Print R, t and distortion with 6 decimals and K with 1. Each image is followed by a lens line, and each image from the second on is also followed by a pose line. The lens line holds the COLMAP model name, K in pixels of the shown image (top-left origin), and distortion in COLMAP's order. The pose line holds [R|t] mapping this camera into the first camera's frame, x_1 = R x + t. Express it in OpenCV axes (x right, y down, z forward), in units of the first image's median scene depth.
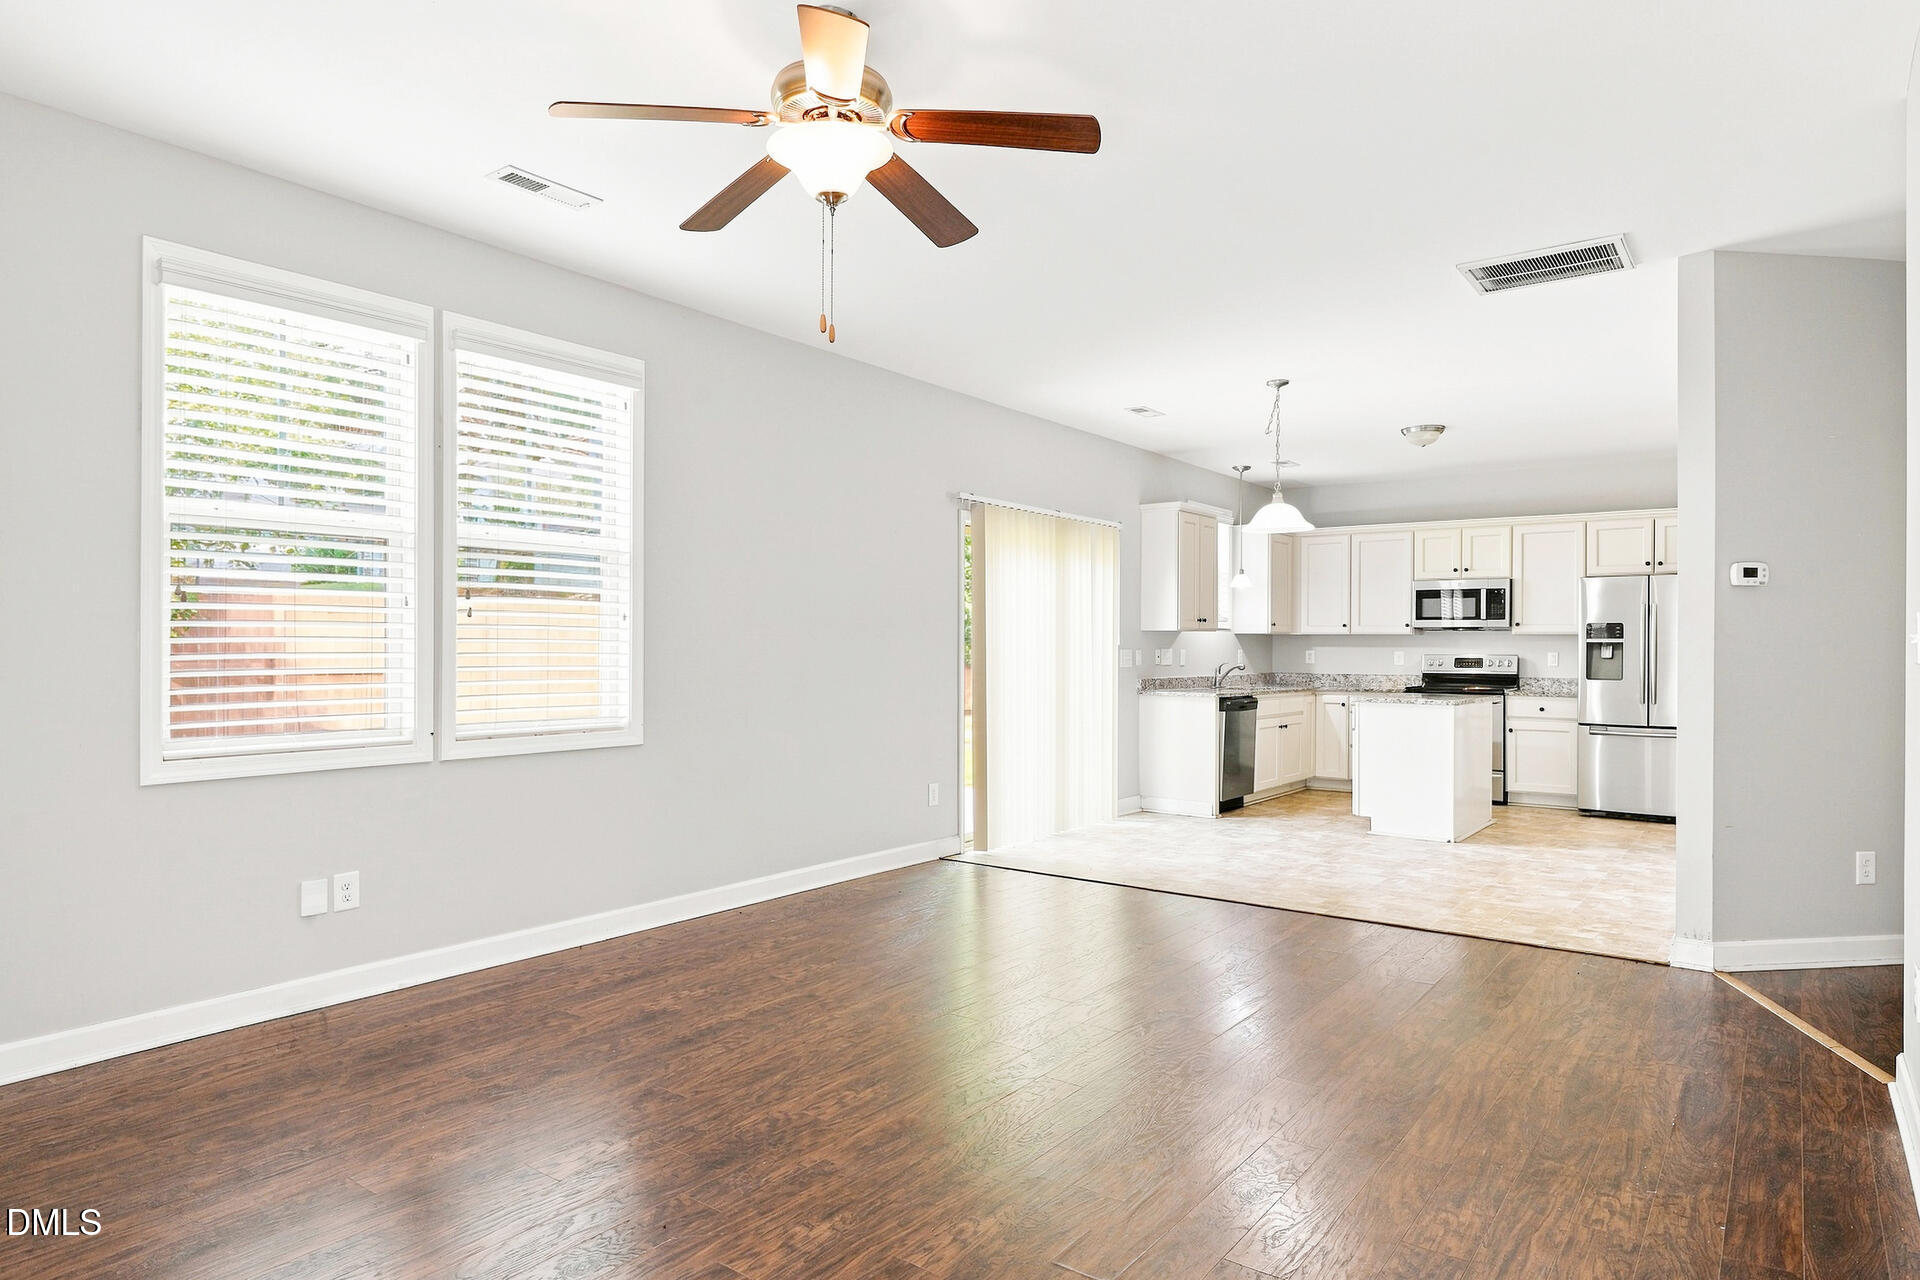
lens RADIAL K [[1128.5, 0, 981.8], [0, 1128.5, 636.8], [0, 0, 1]] dist [0.027855, -0.000004]
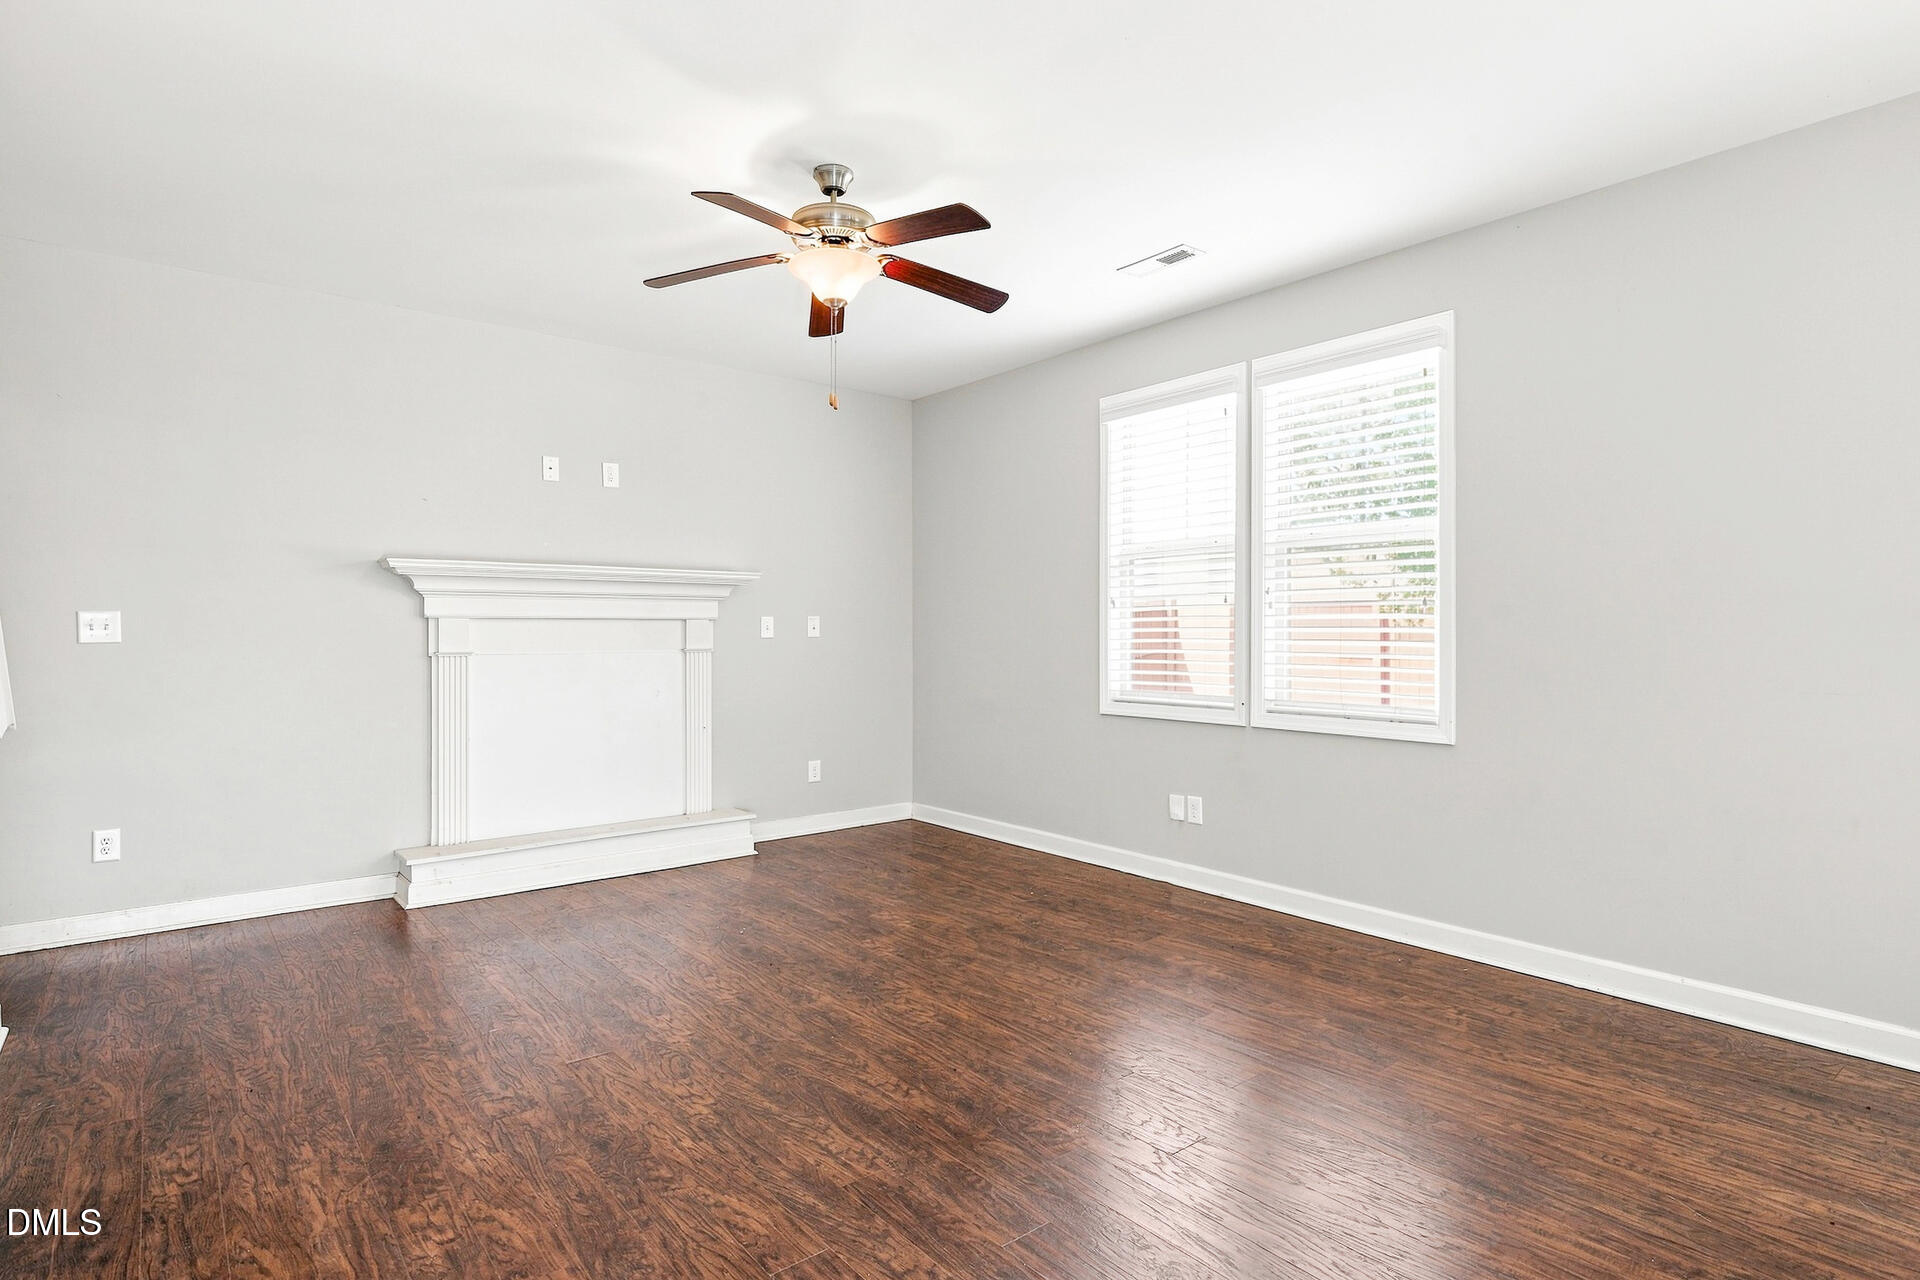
lens RADIAL K [[1013.1, 0, 960.0], [0, 1013.1, 640.0], [0, 0, 1]] dist [0.012856, -0.000309]
pose [[-0.264170, 0.004150, -0.964467, 0.755086], [0.004683, 0.999984, 0.003020, 0.010831], [0.964465, -0.003719, -0.264185, 1.115133]]
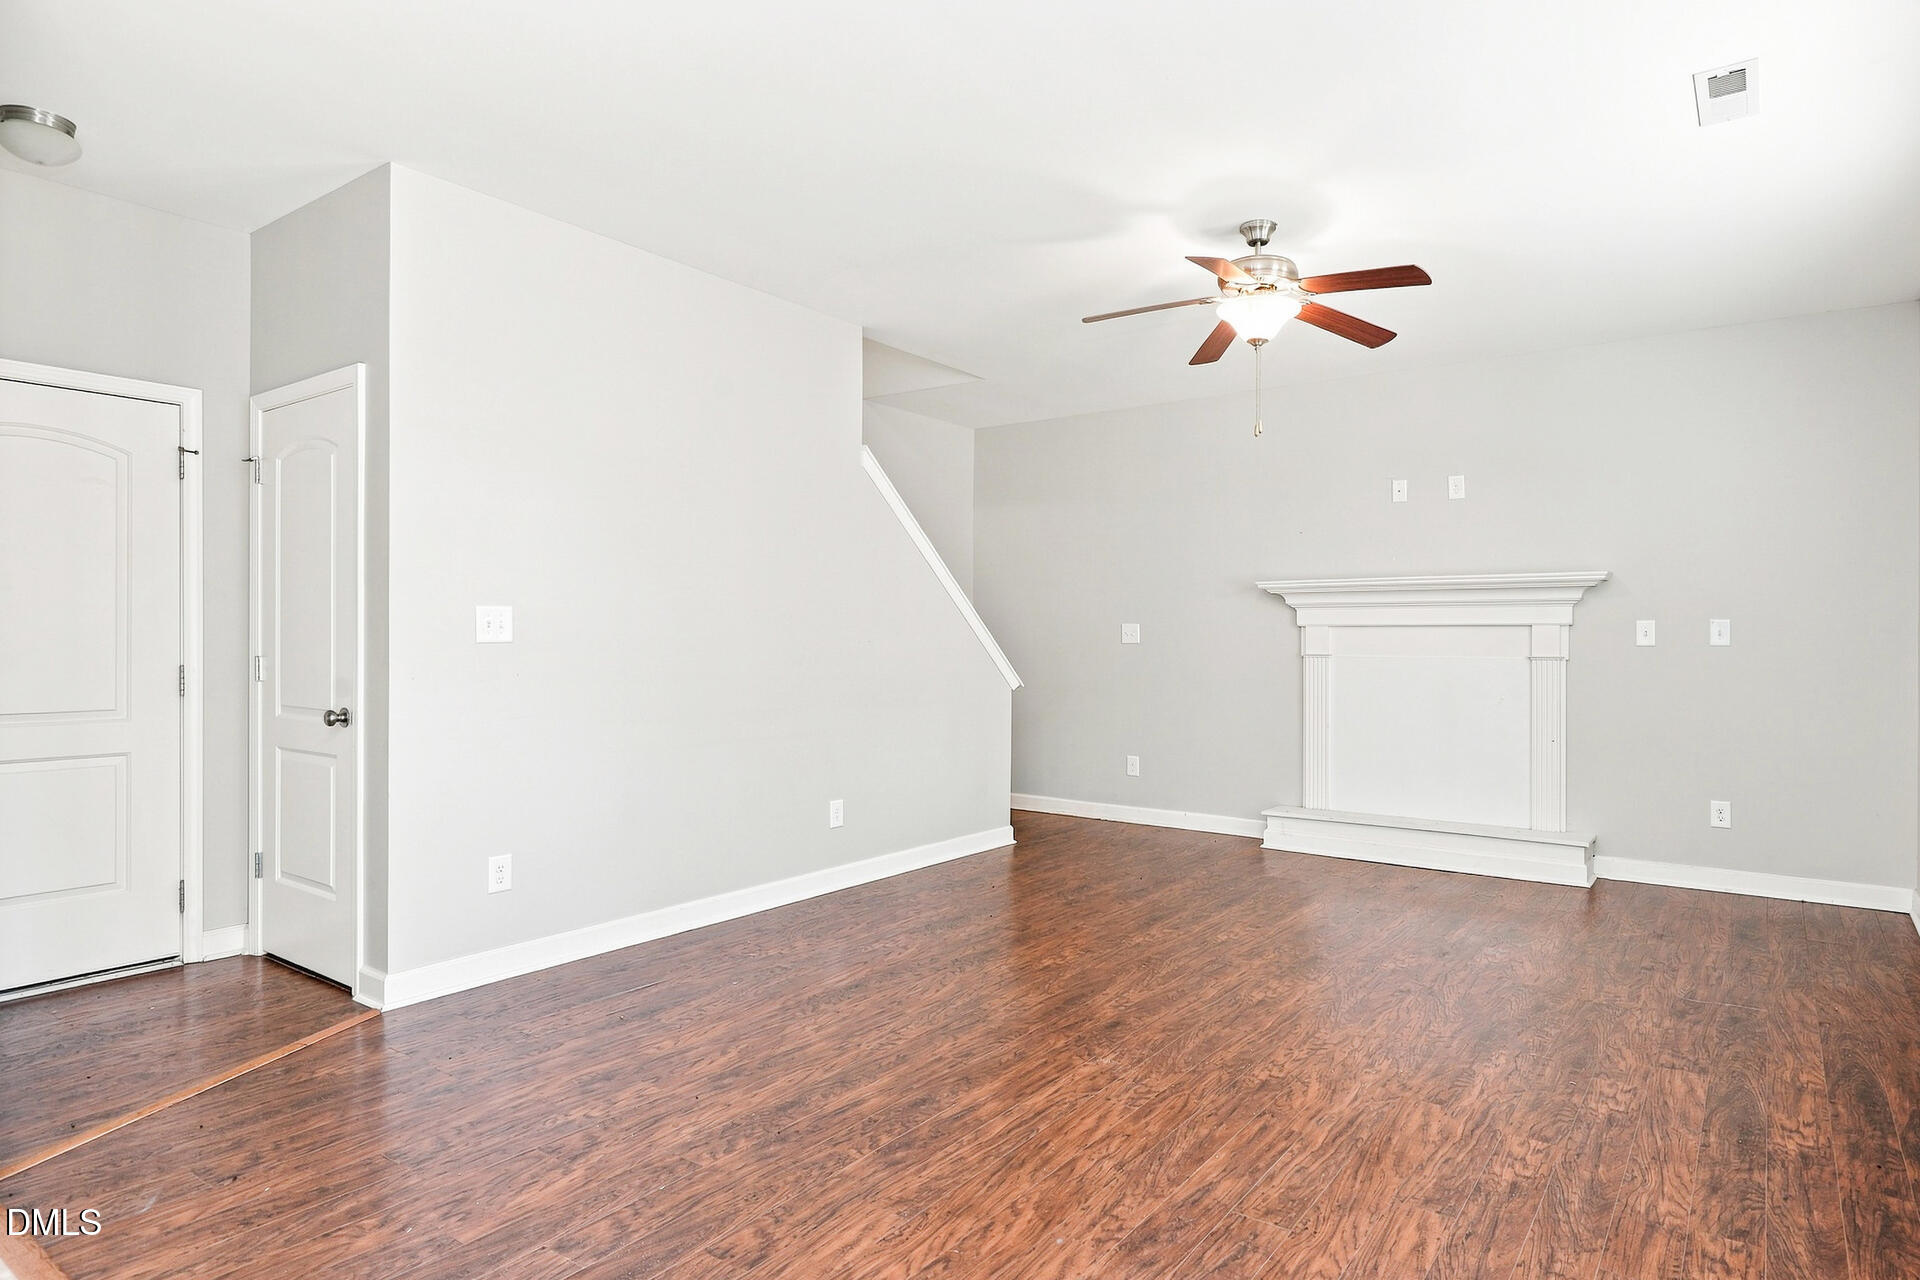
lens RADIAL K [[1081.0, 0, 1003.6], [0, 1081.0, 641.2], [0, 0, 1]] dist [0.003390, -0.000038]
pose [[-0.999964, -0.007300, 0.004253, 0.151128], [-0.007307, 0.999972, -0.001551, 0.014014], [-0.004241, -0.001582, -0.999990, 1.867703]]
